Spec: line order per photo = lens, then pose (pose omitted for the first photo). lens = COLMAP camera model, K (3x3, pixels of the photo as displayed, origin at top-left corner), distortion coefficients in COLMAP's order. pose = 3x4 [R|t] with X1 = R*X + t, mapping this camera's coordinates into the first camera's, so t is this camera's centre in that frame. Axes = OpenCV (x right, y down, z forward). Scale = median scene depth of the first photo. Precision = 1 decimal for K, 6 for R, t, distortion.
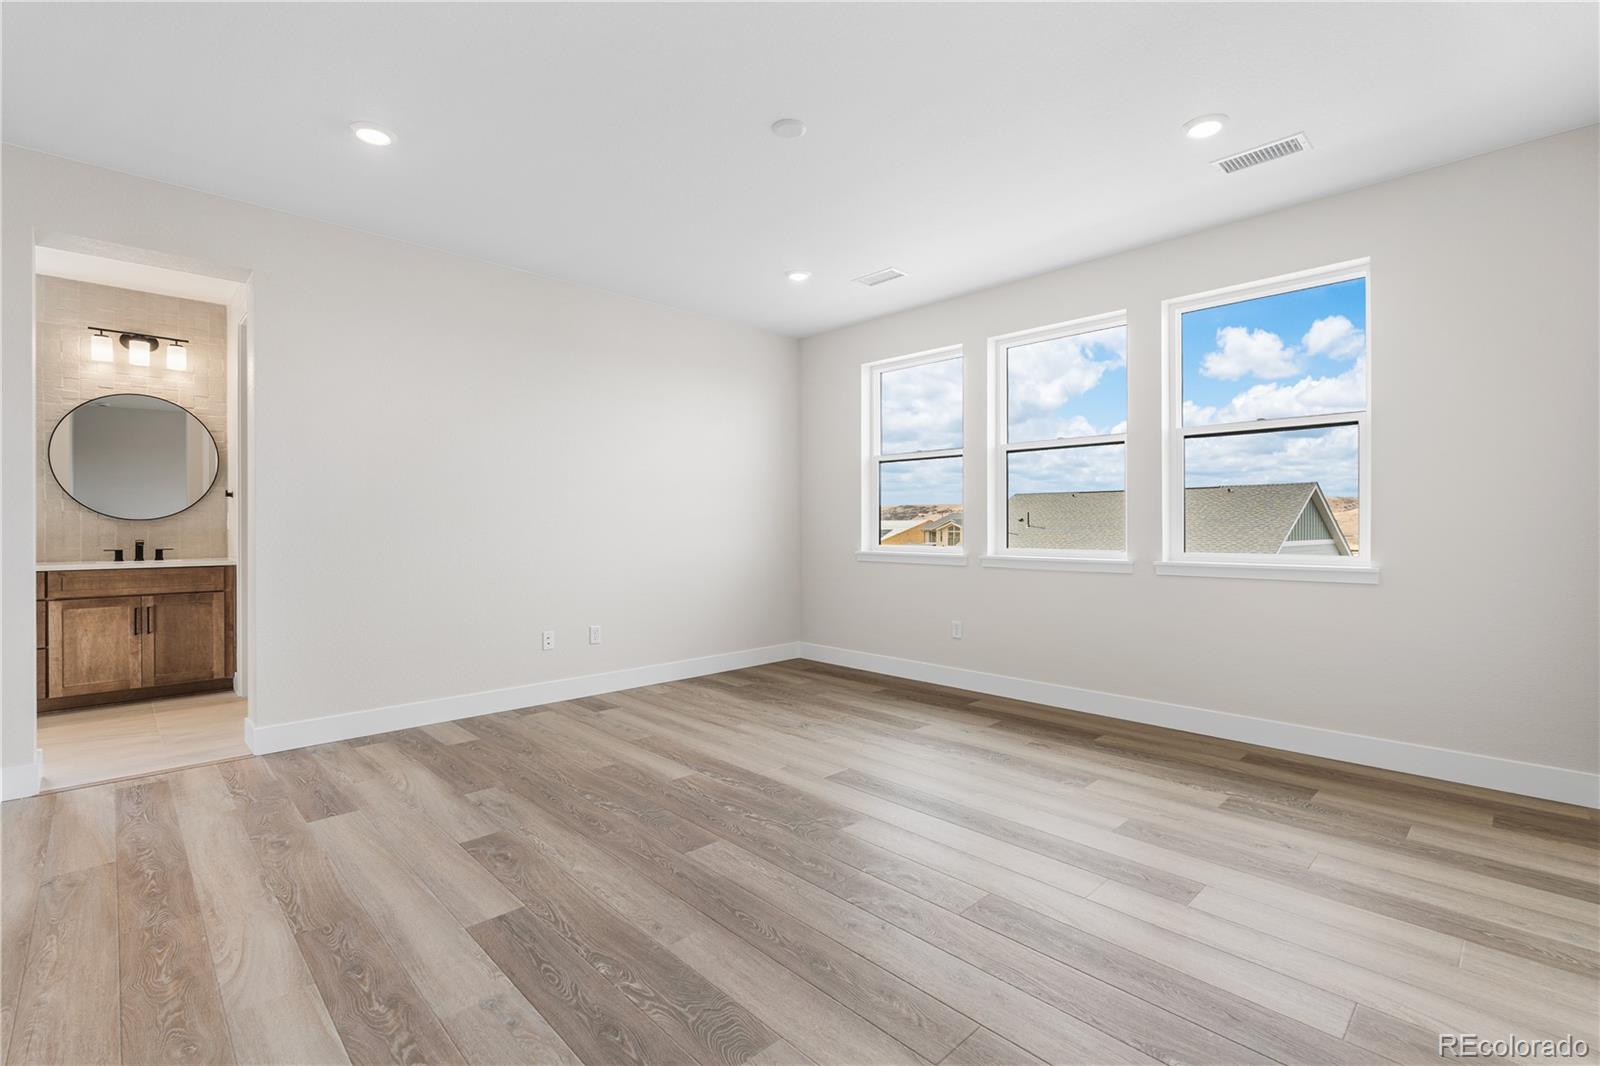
lens RADIAL K [[711.4, 0, 794.8], [0, 711.4, 529.3], [0, 0, 1]] dist [-0.005209, -0.000073]
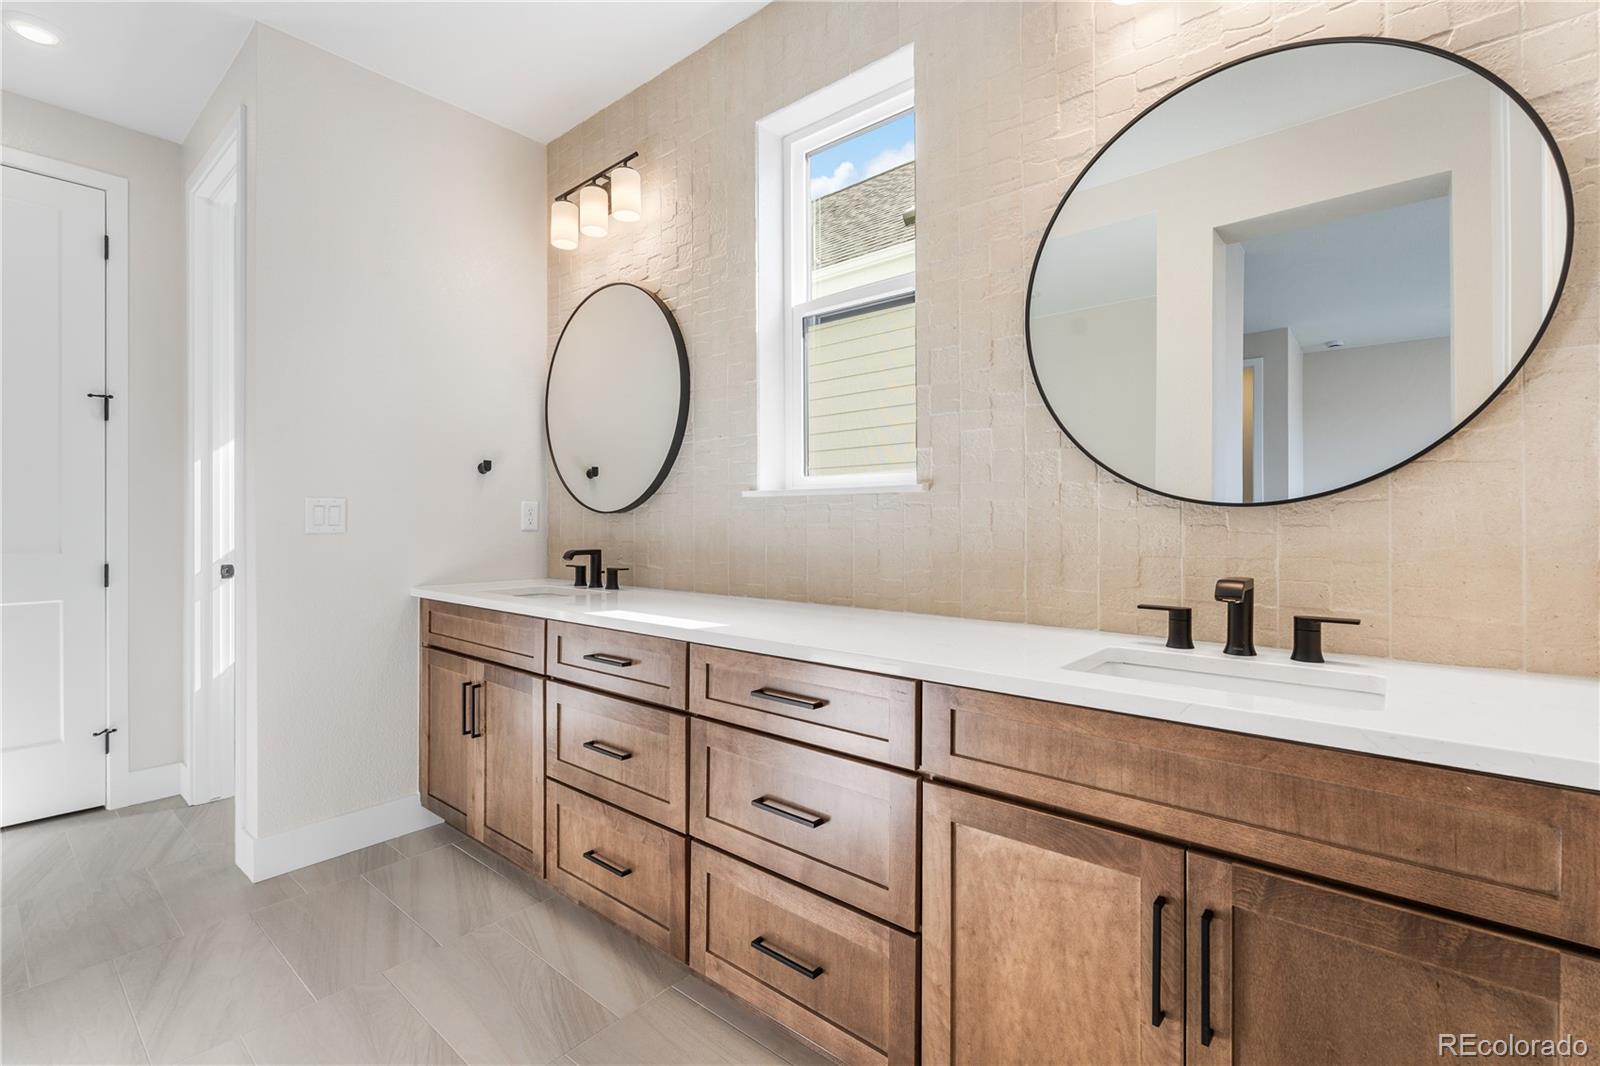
lens RADIAL K [[711.4, 0, 794.8], [0, 711.4, 529.3], [0, 0, 1]] dist [-0.005209, -0.000073]
pose [[0.094254, 0.005560, -0.995533, -0.712833], [-0.002498, 0.999983, 0.005349, -0.004616], [0.995545, 0.001982, 0.094266, 0.854408]]
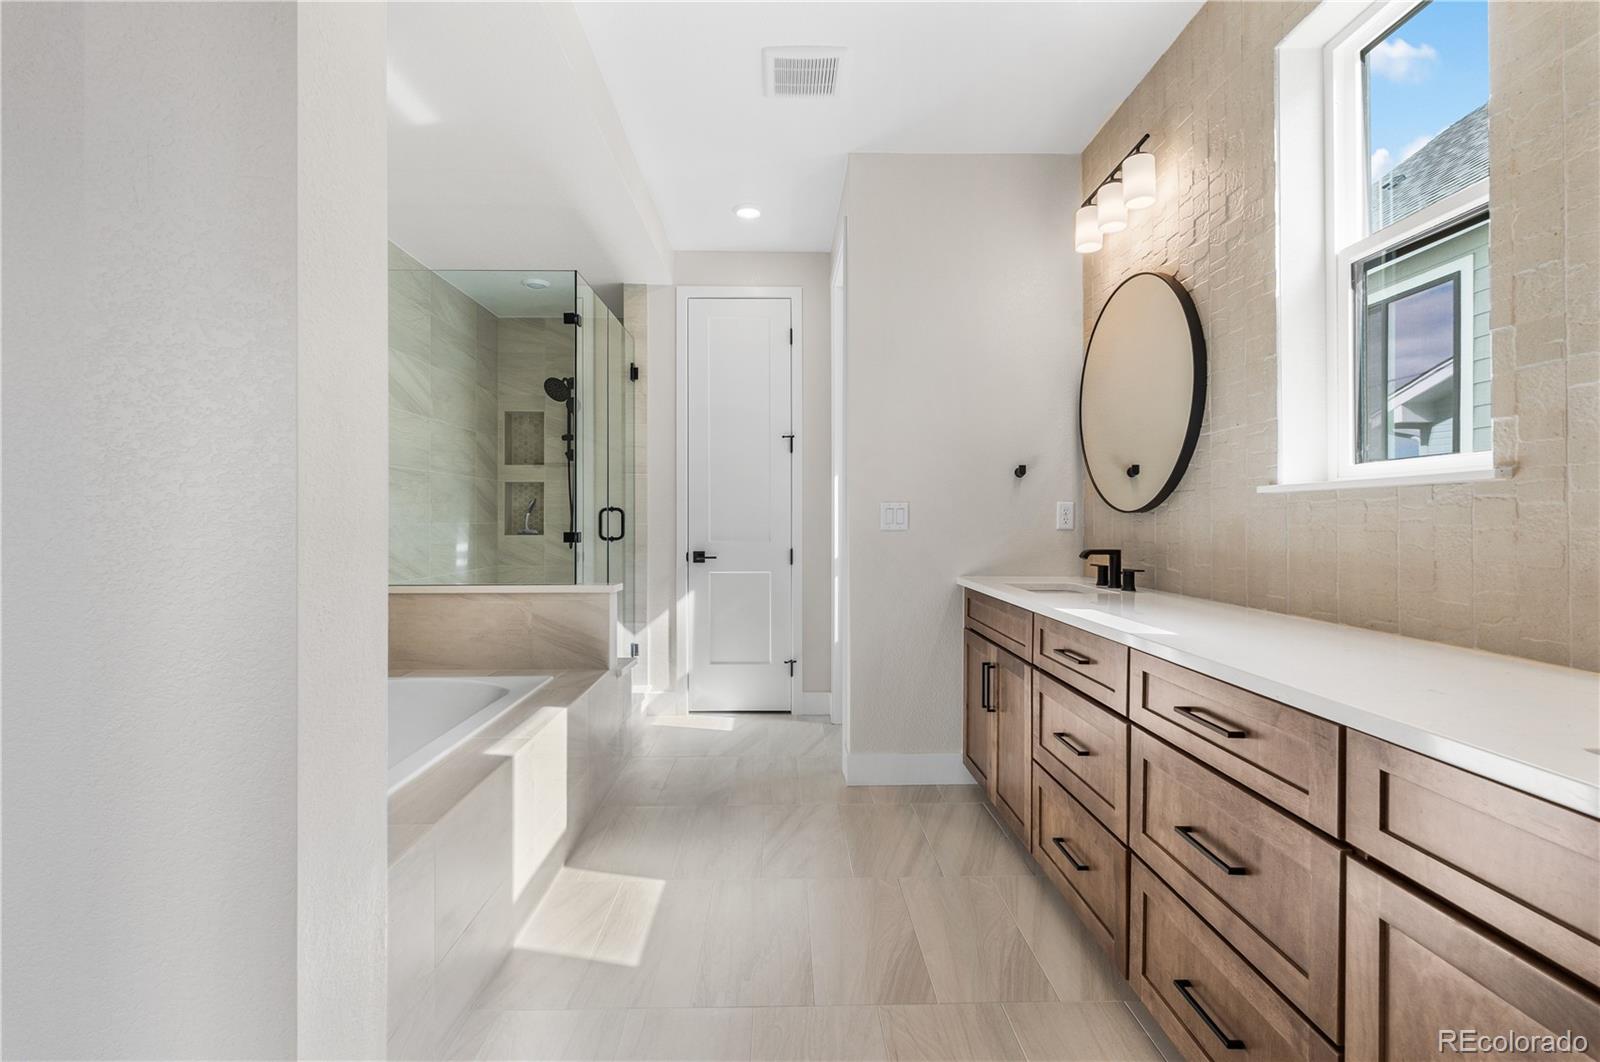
lens RADIAL K [[712.4, 0, 800.0], [0, 712.4, 531.0], [0, 0, 1]] dist [-0.000290, 0.000163]
pose [[-0.678963, 0.004566, -0.734158, -0.711762], [-0.007422, 0.999887, 0.013082, -0.005230], [0.734135, 0.014331, -0.678852, 0.953317]]
